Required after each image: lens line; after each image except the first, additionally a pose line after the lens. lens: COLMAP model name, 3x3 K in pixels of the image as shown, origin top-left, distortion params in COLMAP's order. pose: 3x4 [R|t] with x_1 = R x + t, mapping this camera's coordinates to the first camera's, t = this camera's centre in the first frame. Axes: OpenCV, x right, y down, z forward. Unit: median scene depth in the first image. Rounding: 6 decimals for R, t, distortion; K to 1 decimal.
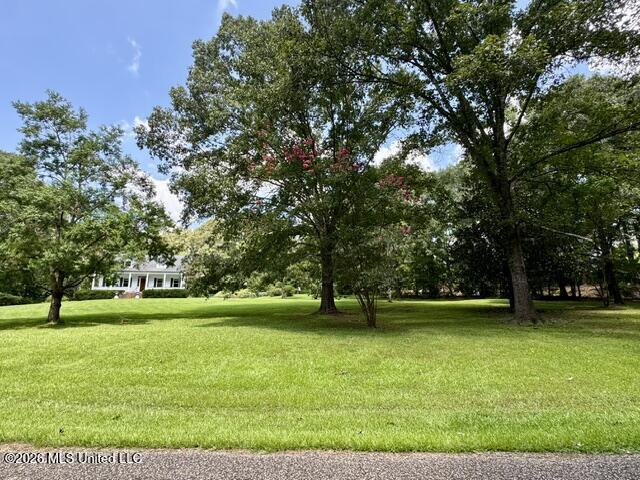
lens RADIAL K [[256.9, 0, 319.4], [0, 256.9, 236.5], [0, 0, 1]] dist [0.000511, -0.000736]
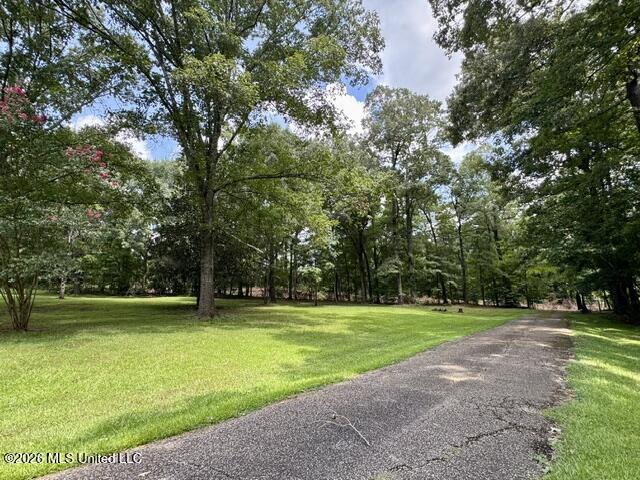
lens RADIAL K [[256.9, 0, 318.9], [0, 256.9, 244.3], [0, 0, 1]] dist [0.000511, -0.000736]
pose [[0.761744, 0.155376, 0.628970, 0.393229], [-0.159551, 0.985906, -0.050319, -0.002705], [-0.627924, -0.062022, 0.775799, -0.141529]]
